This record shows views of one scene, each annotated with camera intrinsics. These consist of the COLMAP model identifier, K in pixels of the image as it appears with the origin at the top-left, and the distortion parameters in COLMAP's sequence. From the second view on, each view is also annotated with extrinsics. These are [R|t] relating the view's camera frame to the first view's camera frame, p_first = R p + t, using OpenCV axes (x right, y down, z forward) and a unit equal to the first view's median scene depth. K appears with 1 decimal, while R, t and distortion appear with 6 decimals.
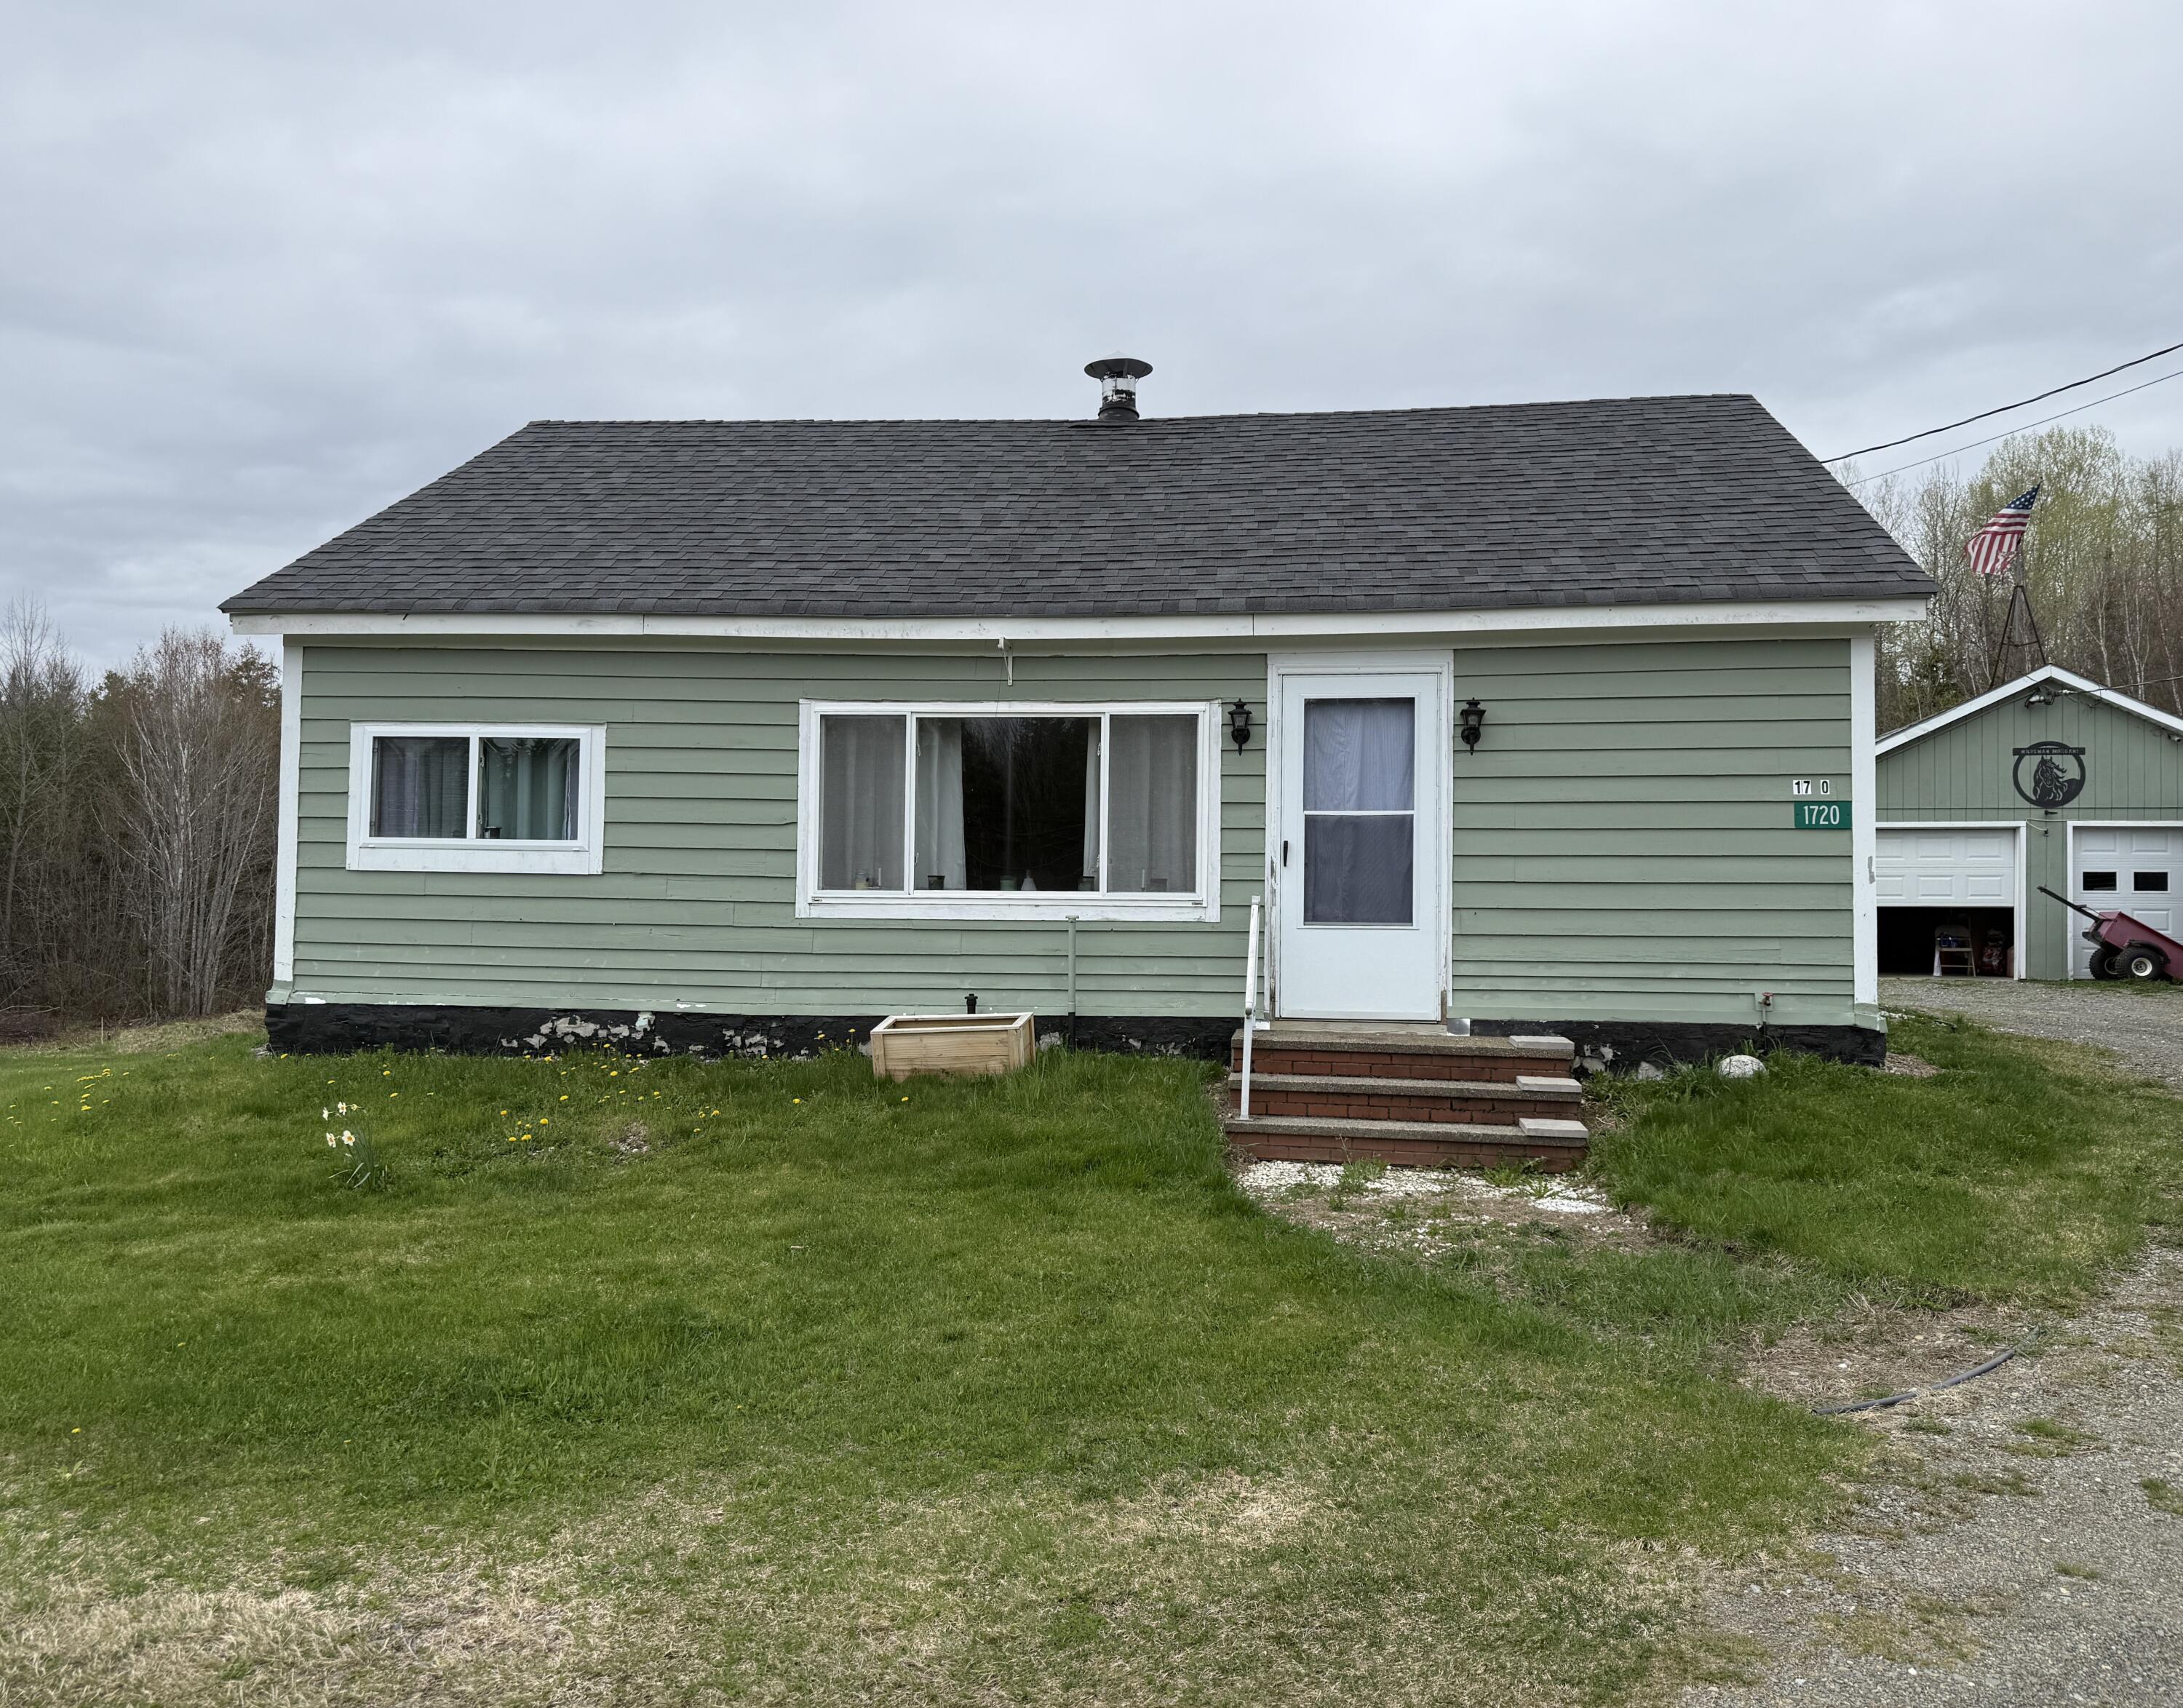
lens RADIAL K [[1688.9, 0, 1117.9], [0, 1688.9, 892.5], [0, 0, 1]] dist [0.042003, 0.000138]
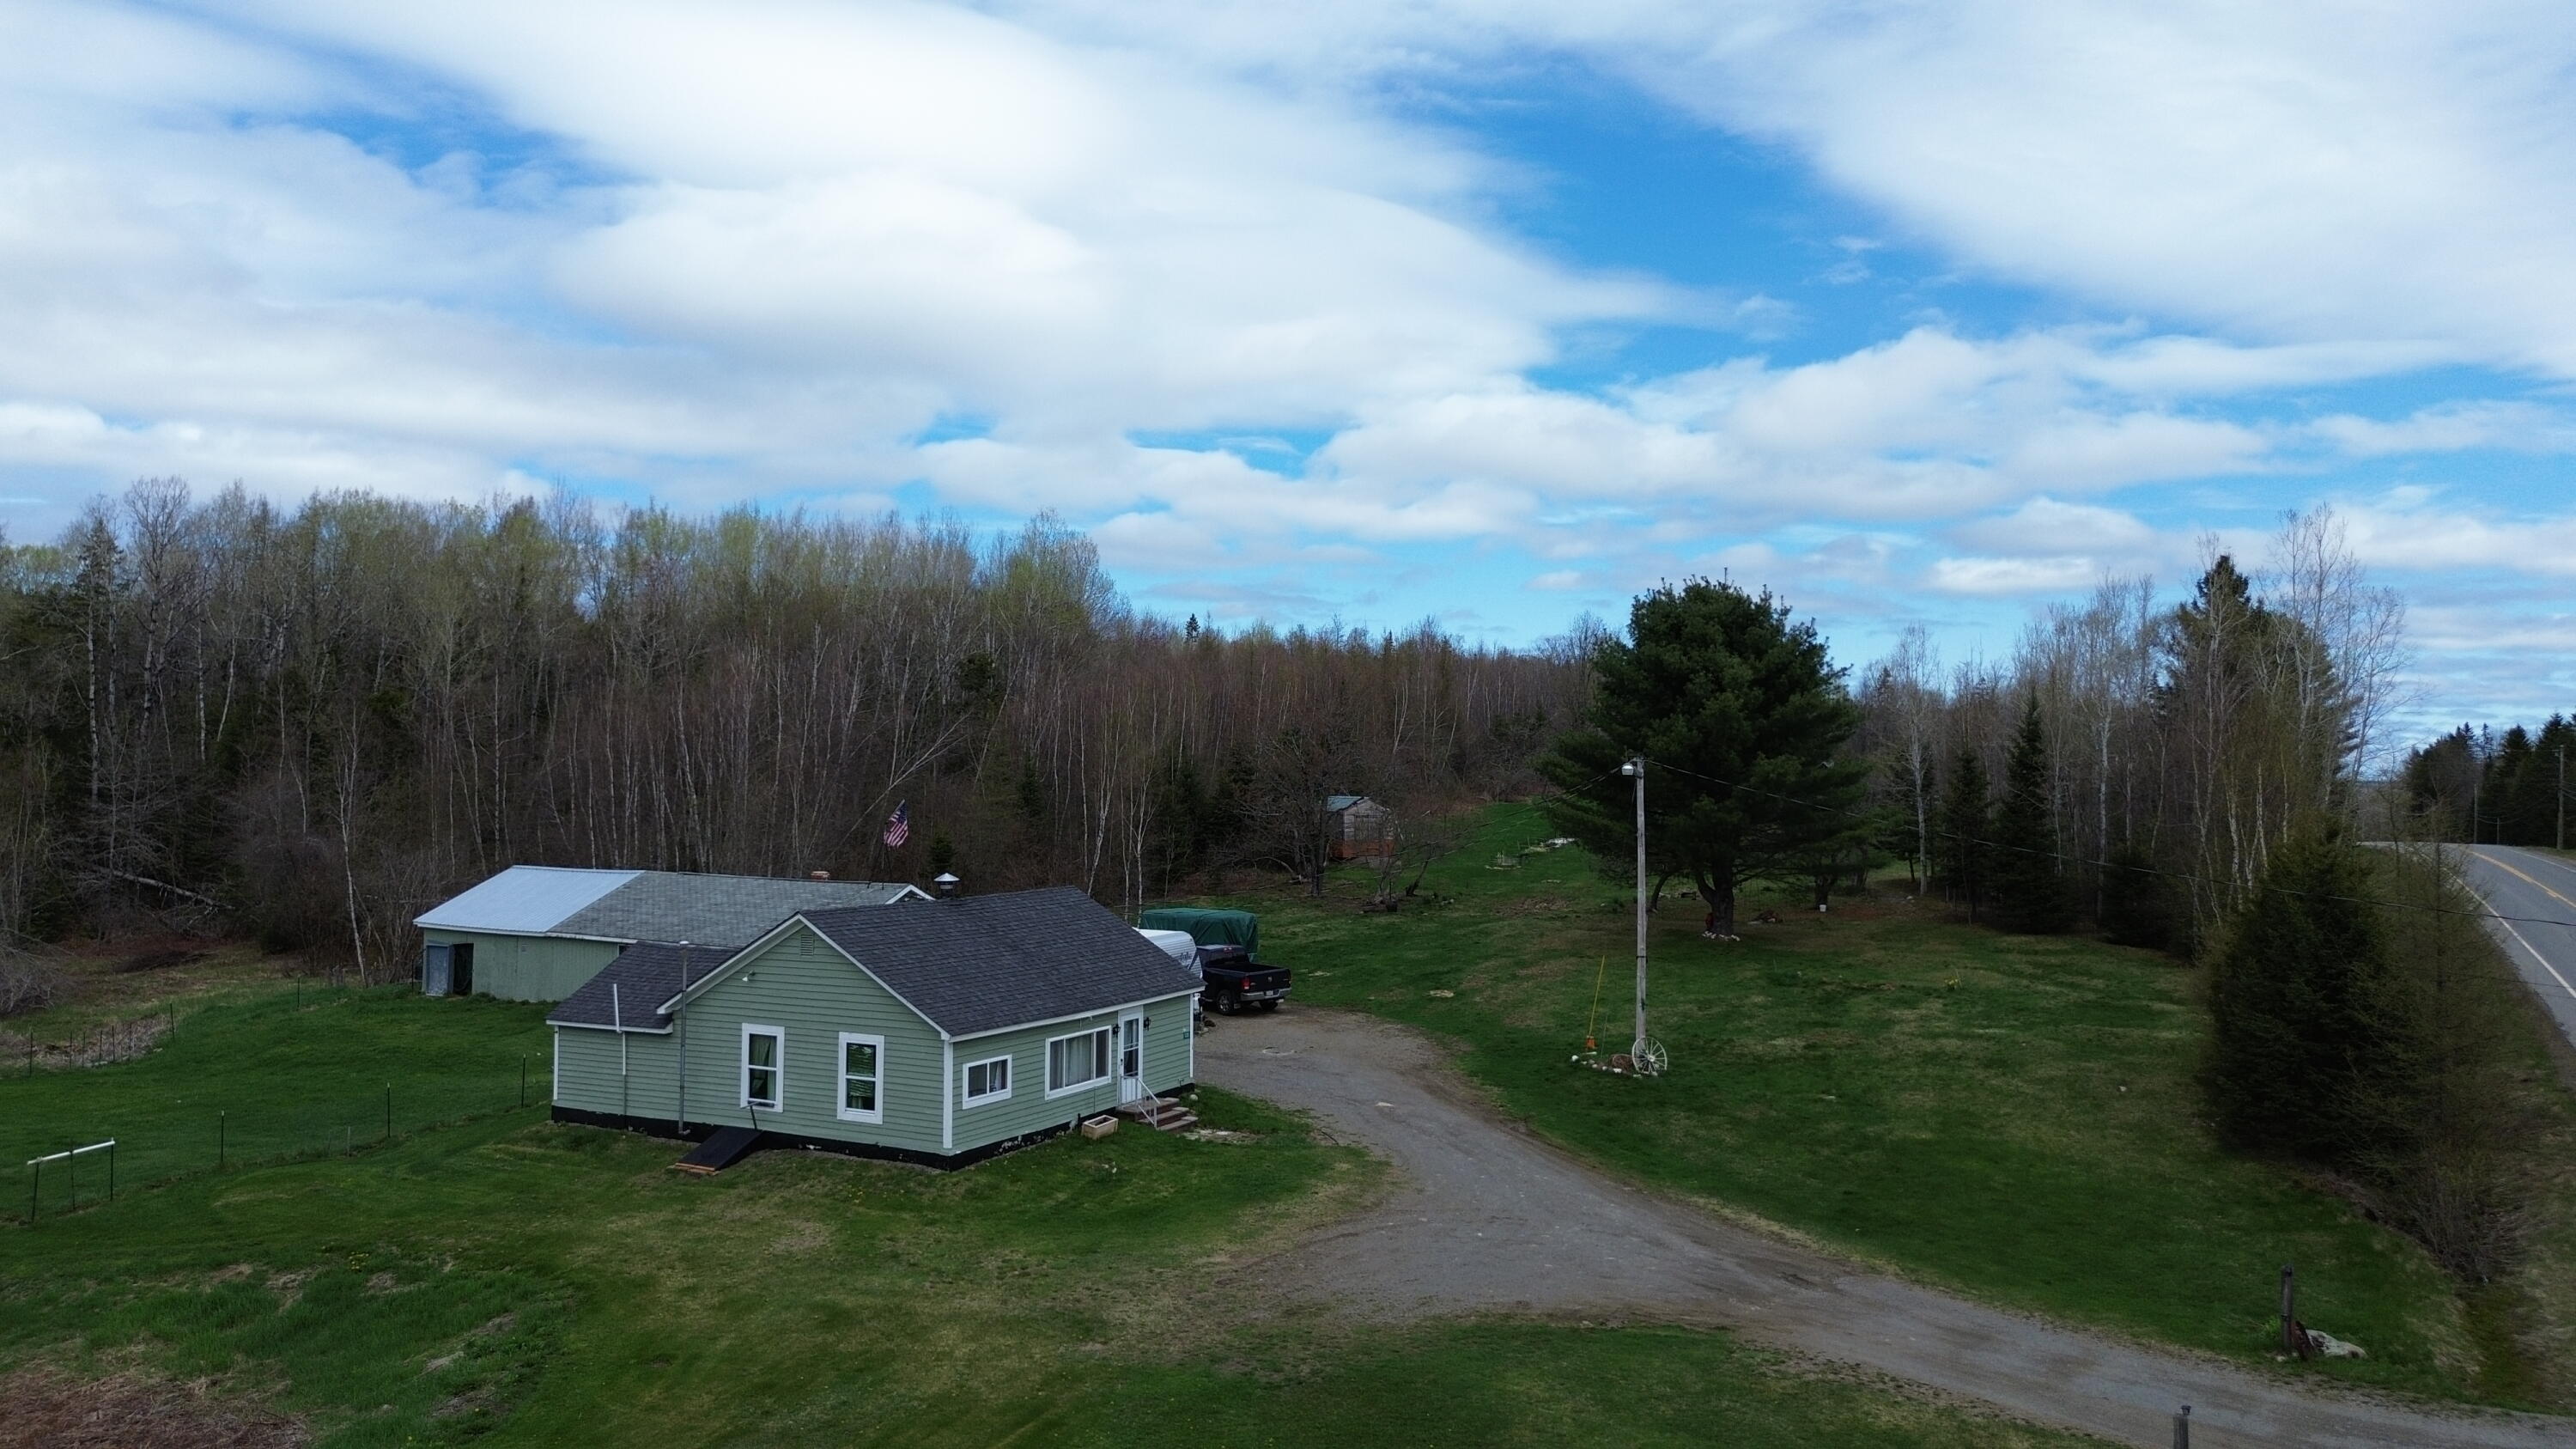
lens RADIAL K [[1819.4, 0, 1288.0], [0, 1819.4, 724.5], [0, 0, 1]] dist [0.096925, -0.129935]
pose [[0.371295, 0.012741, 0.928427, -3.620631], [0.002200, 0.999891, -0.014601, -0.725409], [-0.928512, 0.007464, 0.371227, -0.928420]]
